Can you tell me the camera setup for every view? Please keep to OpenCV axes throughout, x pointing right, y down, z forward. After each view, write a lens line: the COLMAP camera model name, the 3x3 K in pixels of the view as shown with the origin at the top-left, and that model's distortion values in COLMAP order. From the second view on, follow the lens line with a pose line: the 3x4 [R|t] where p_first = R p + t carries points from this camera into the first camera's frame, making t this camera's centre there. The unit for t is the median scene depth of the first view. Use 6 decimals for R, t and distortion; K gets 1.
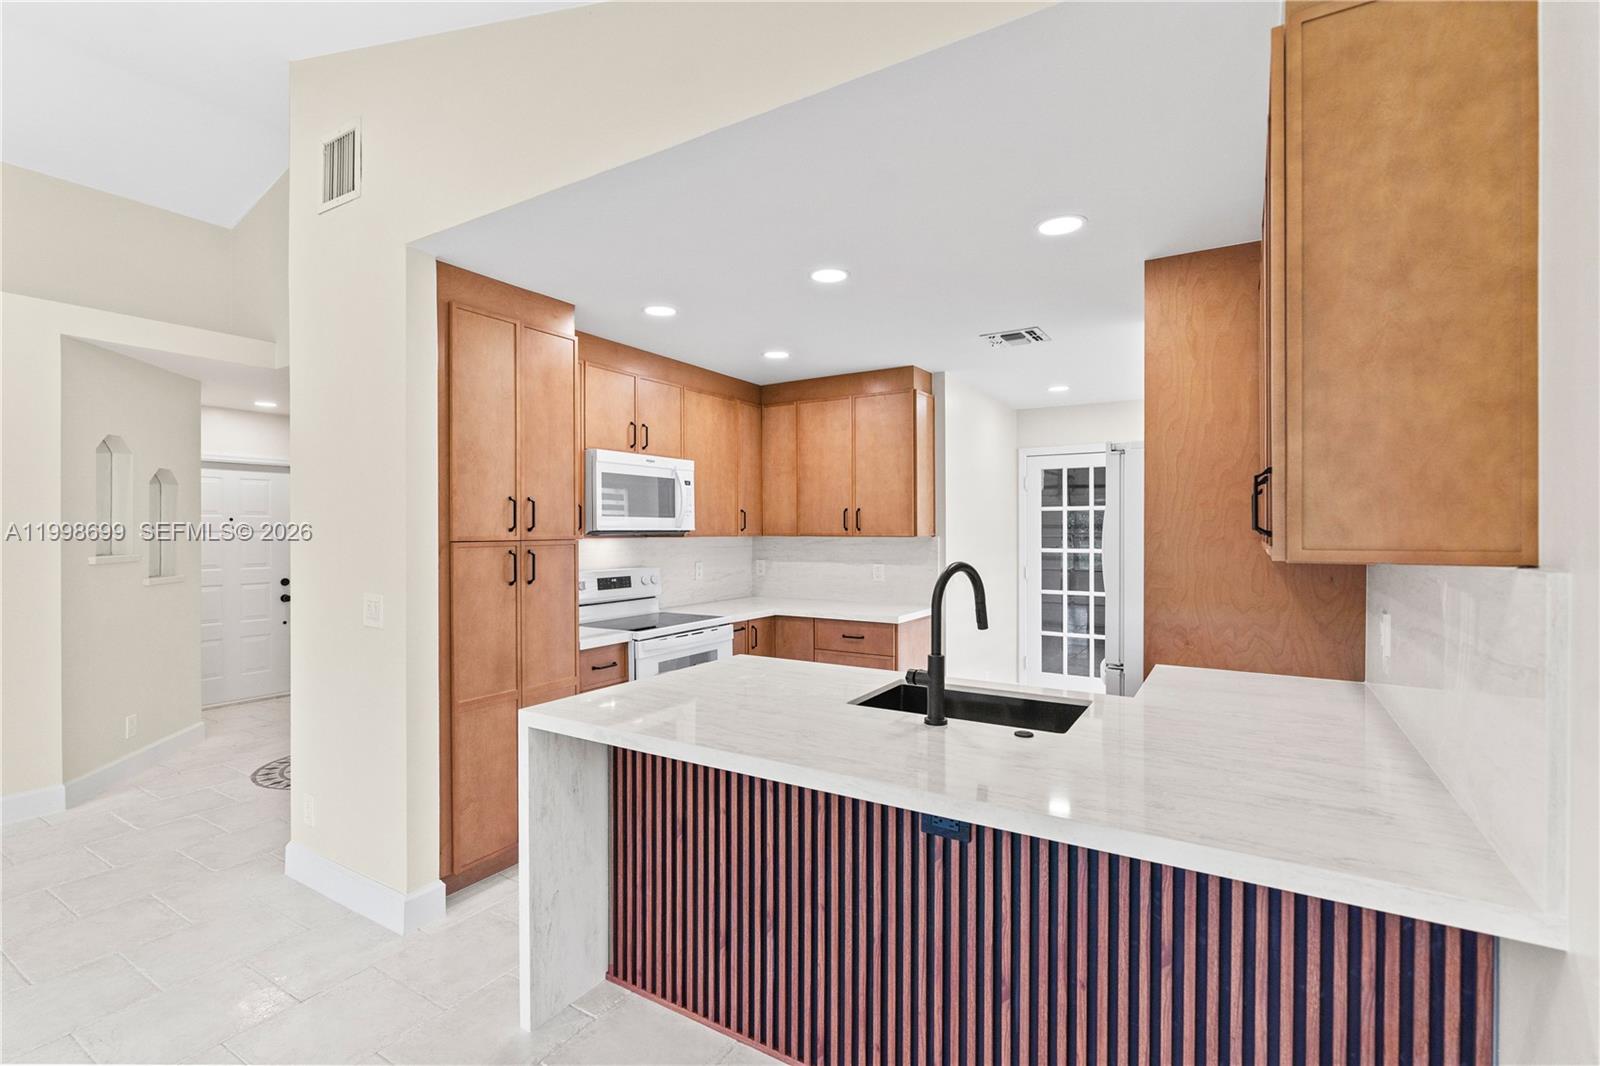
lens RADIAL K [[728.8, 0, 814.8], [0, 728.8, 532.8], [0, 0, 1]] dist [-0.011462, 0.004577]
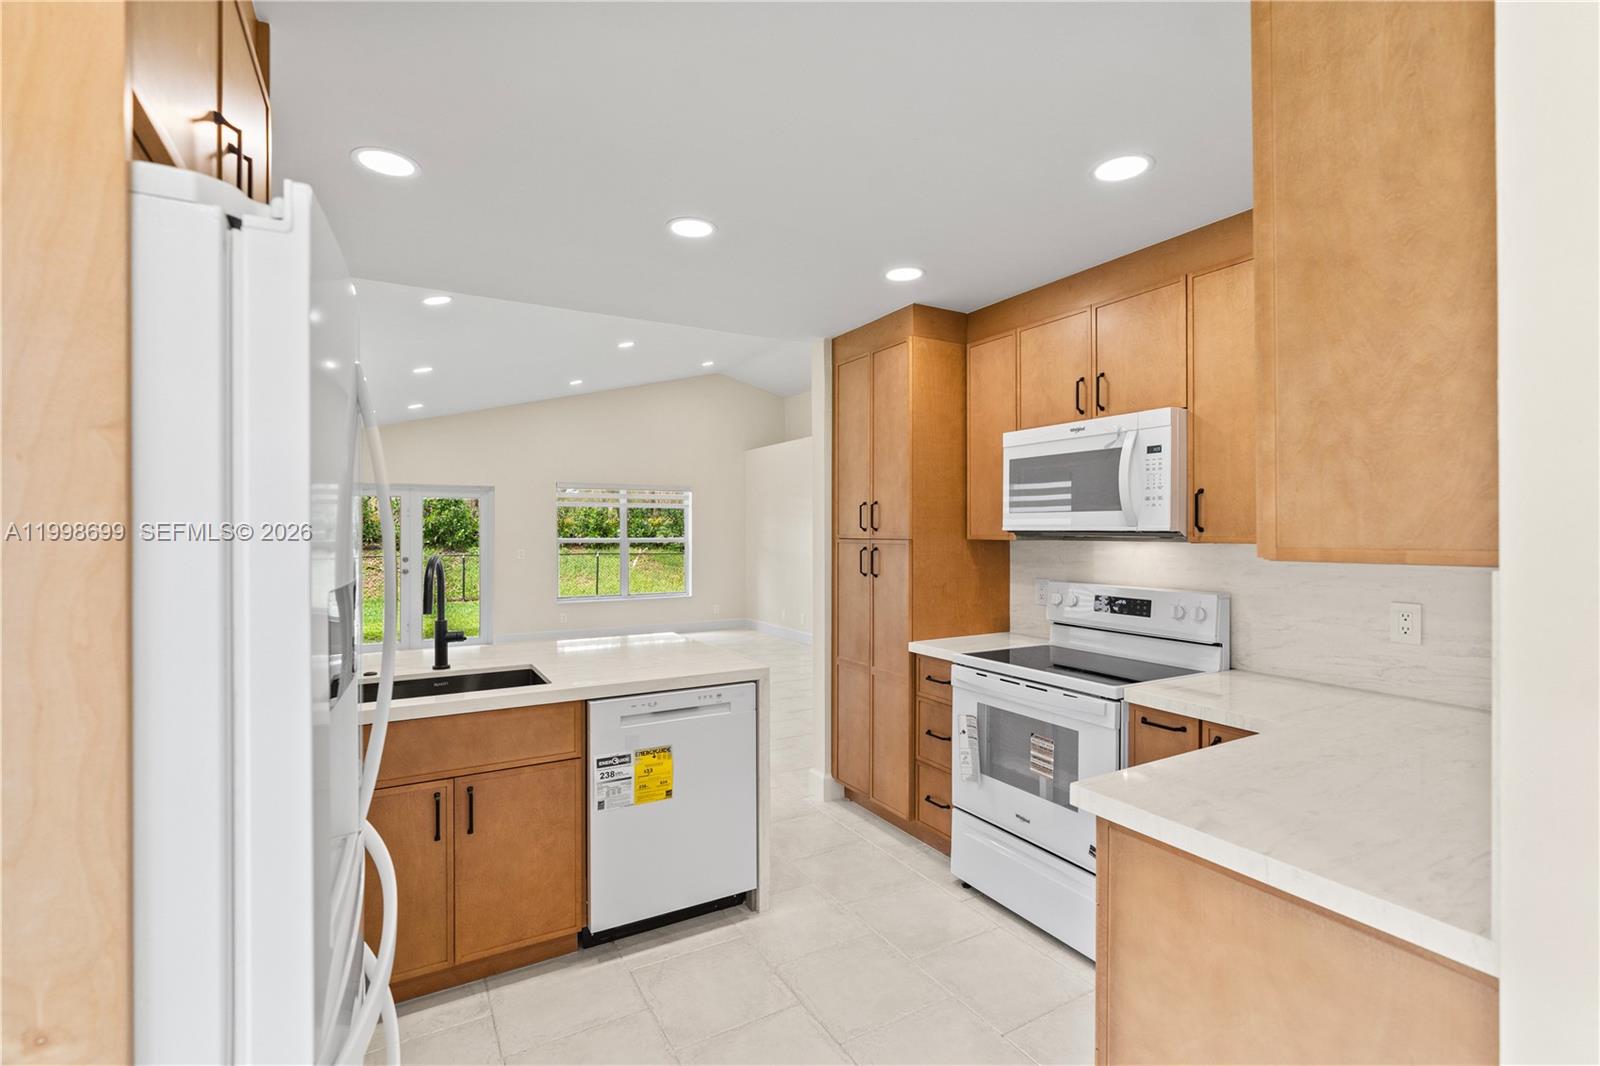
lens RADIAL K [[728.8, 0, 795.1], [0, 728.8, 530.5], [0, 0, 1]] dist [-0.011462, 0.004577]
pose [[-0.501592, 0.003872, -0.865096, 0.453304], [-0.002713, 0.999978, 0.006049, -0.006197], [0.865100, 0.005381, -0.501571, 1.009820]]
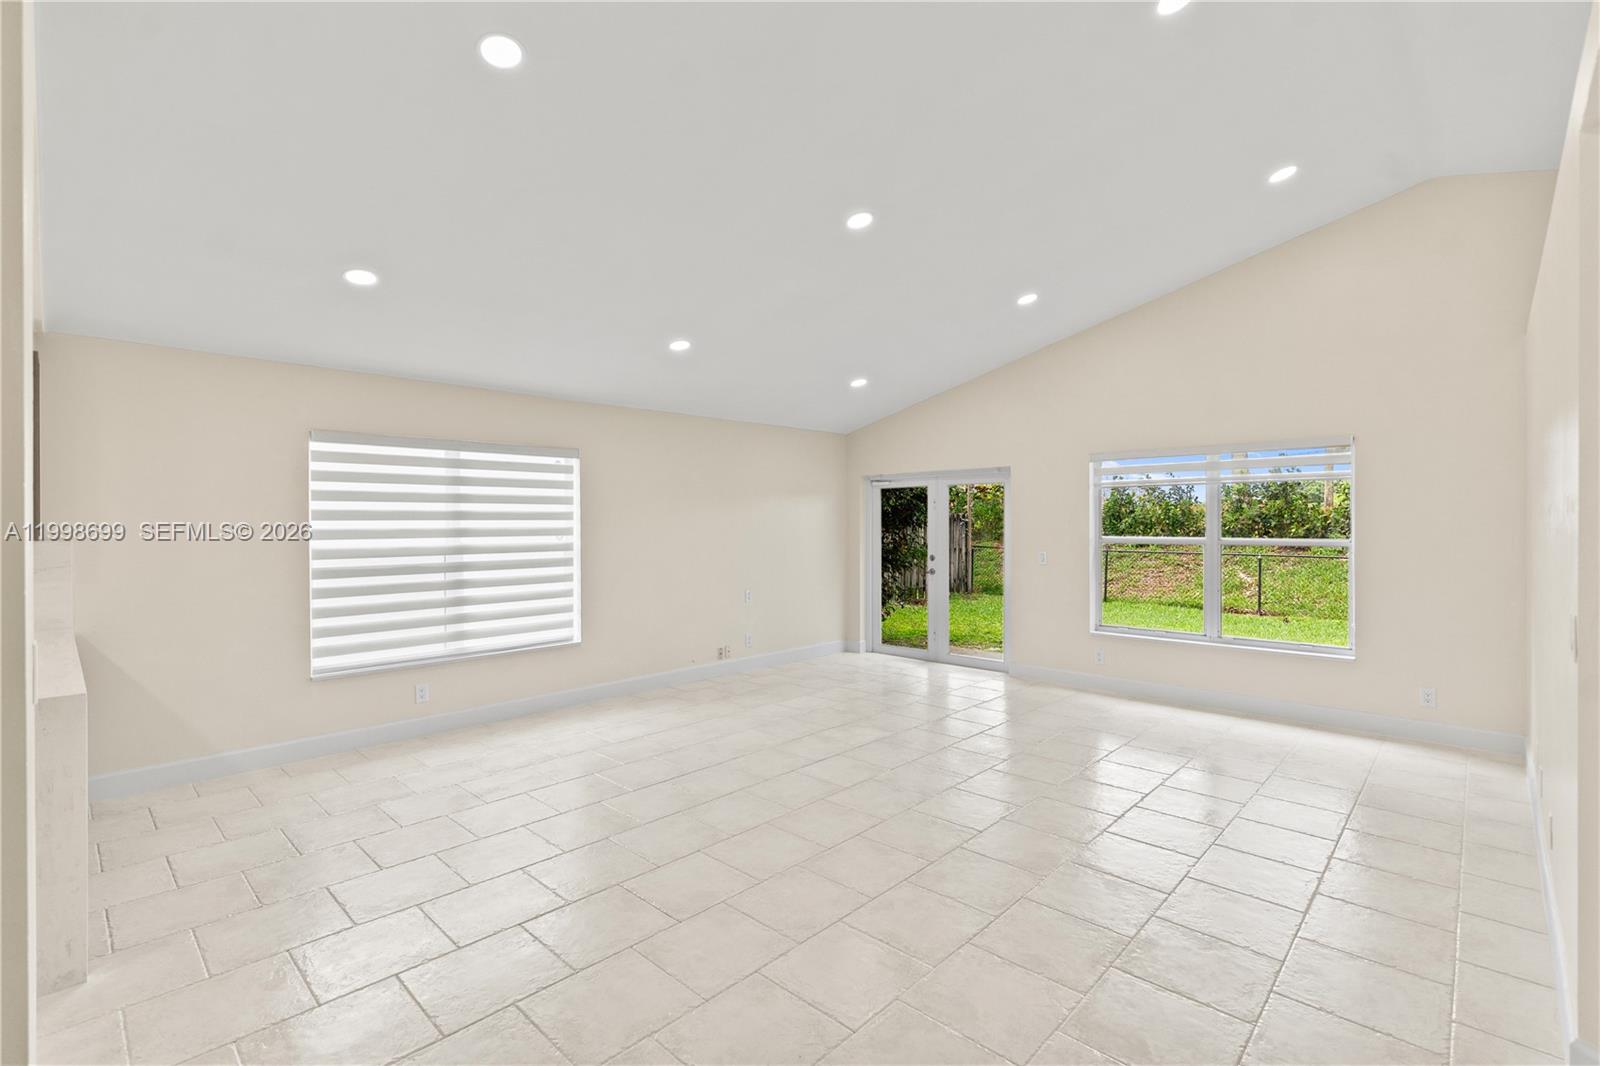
lens RADIAL K [[728.8, 0, 799.2], [0, 728.8, 520.6], [0, 0, 1]] dist [-0.011462, 0.004577]
pose [[-0.975575, 0.007230, 0.219549, -0.824456], [0.007937, 0.999966, 0.002339, -0.008273], [-0.219525, 0.004024, -0.975599, 0.856076]]
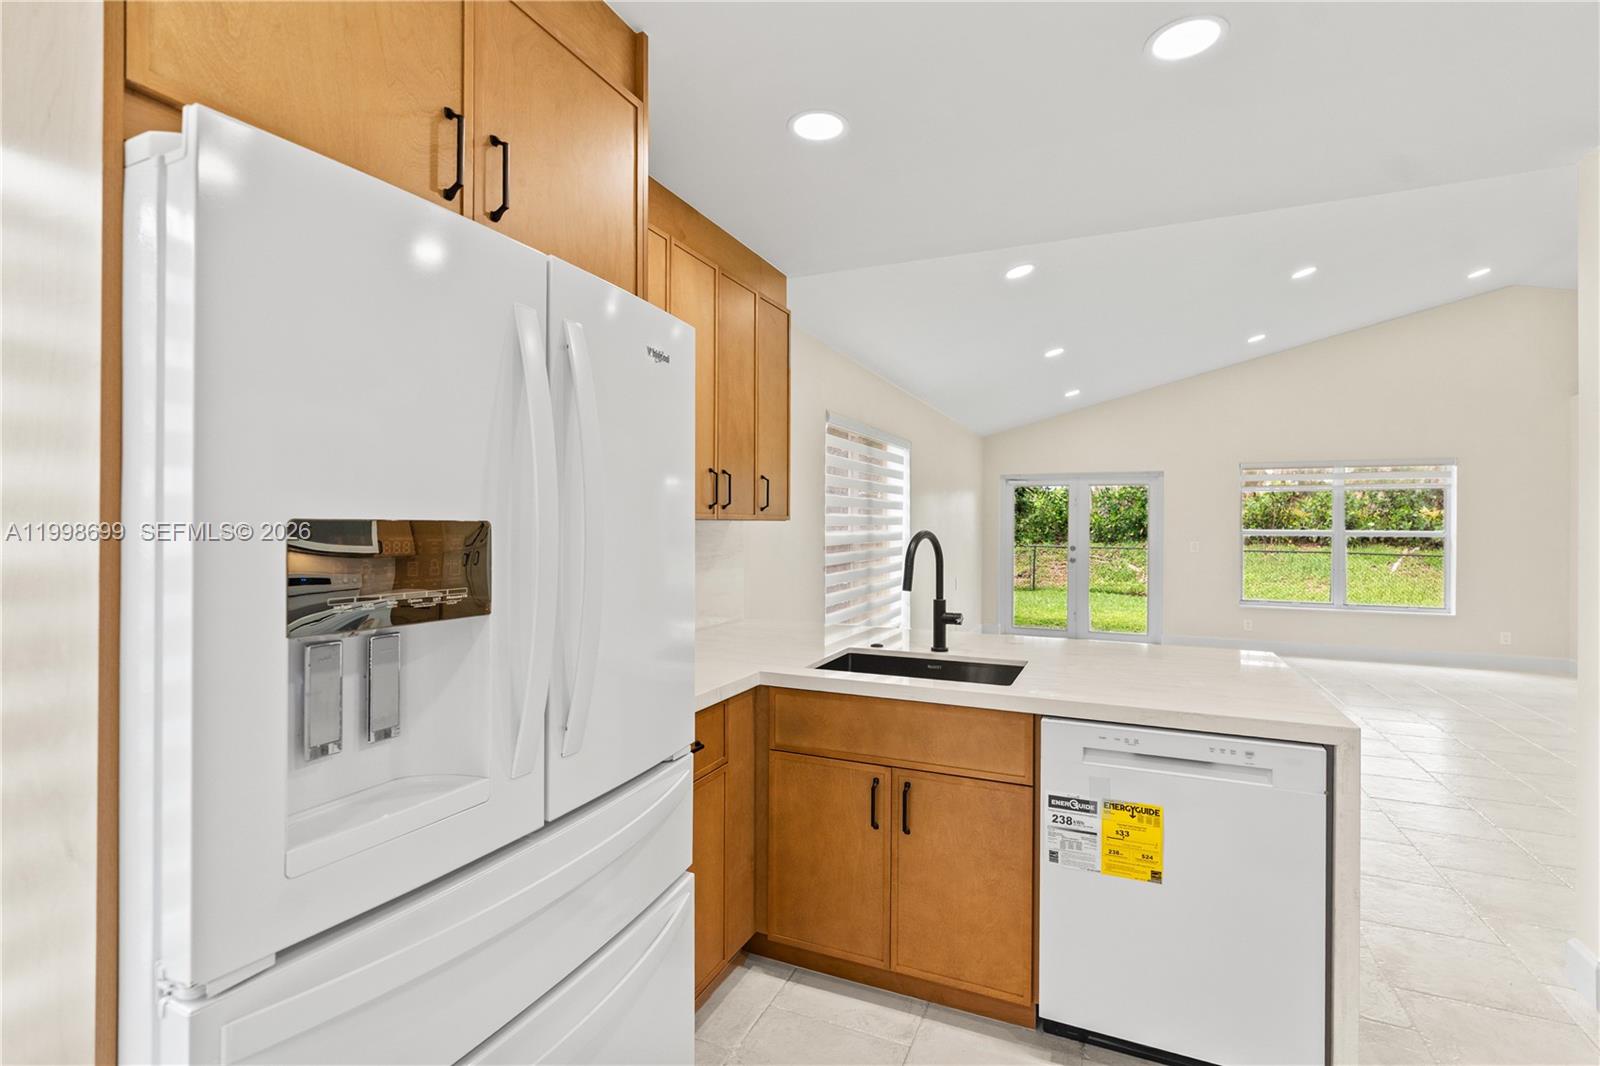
lens RADIAL K [[728.8, 0, 795.8], [0, 728.8, 523.1], [0, 0, 1]] dist [-0.011462, 0.004577]
pose [[-0.994251, -0.003184, -0.107029, 0.241094], [-0.003775, 0.999979, 0.005324, 0.011051], [0.107010, 0.005697, -0.994242, 1.009045]]
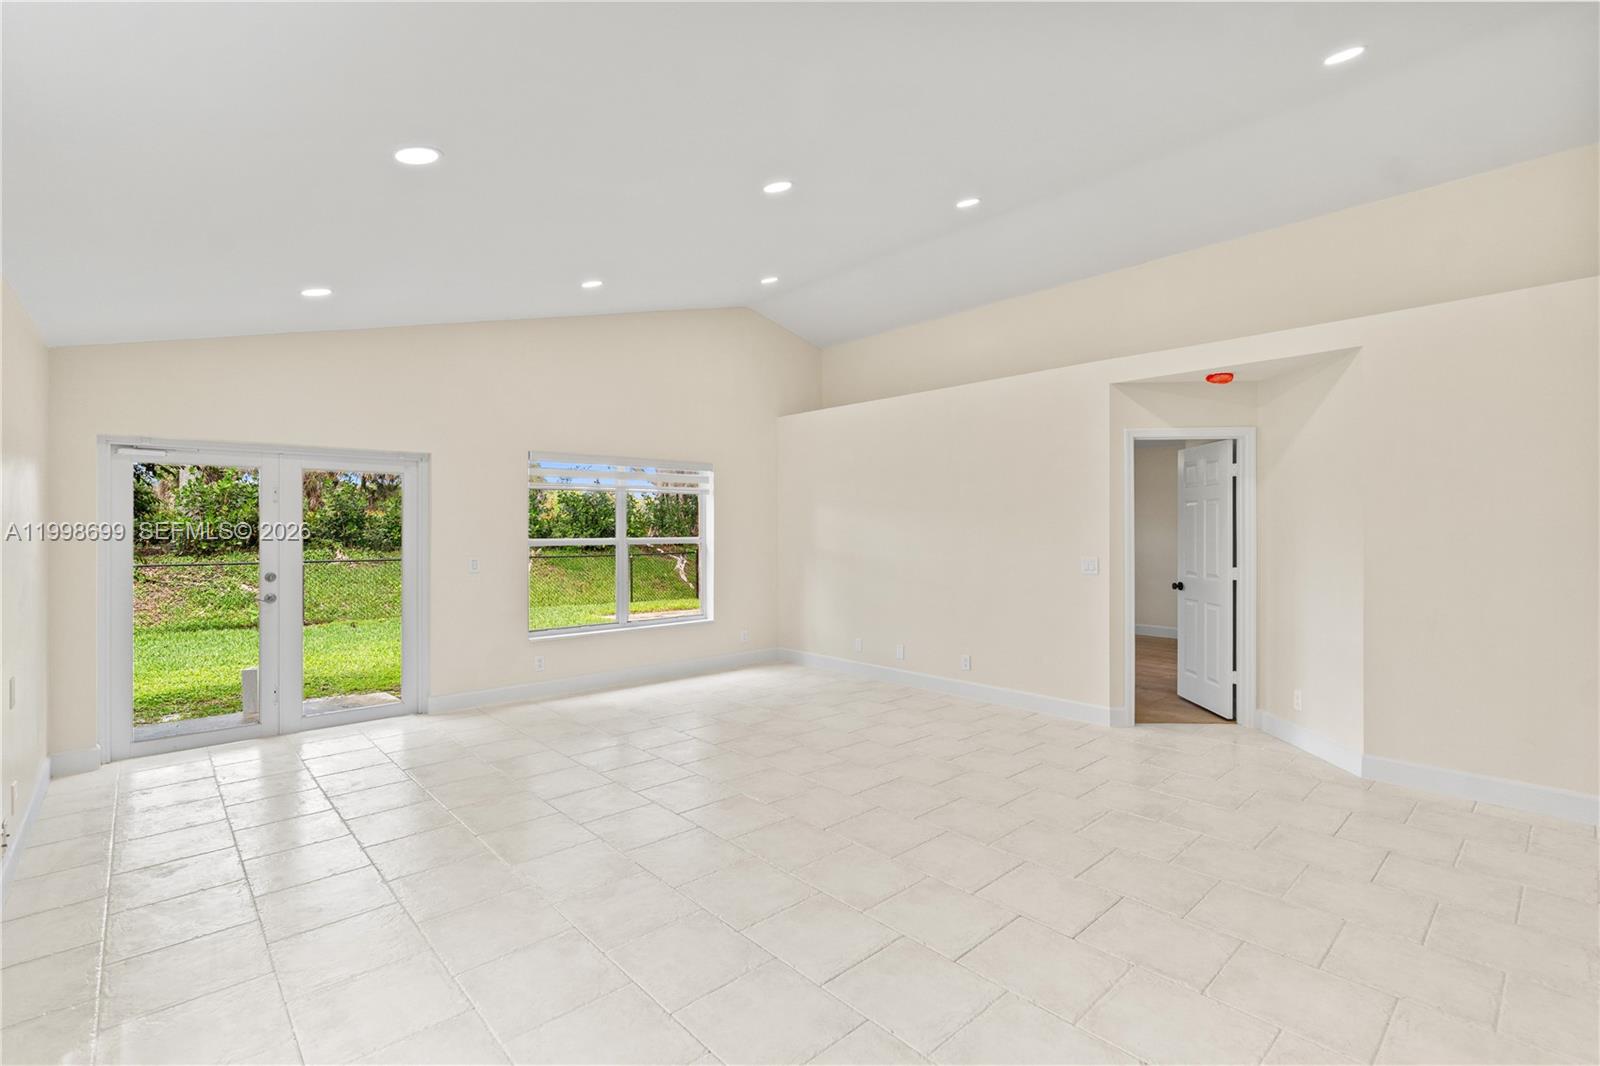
lens RADIAL K [[728.8, 0, 802.9], [0, 728.8, 526.3], [0, 0, 1]] dist [-0.011462, 0.004577]
pose [[-0.292313, 0.001978, -0.956321, 0.101637], [-0.003703, 0.999988, 0.003201, 0.001511], [0.956316, 0.004477, -0.292302, 0.202699]]
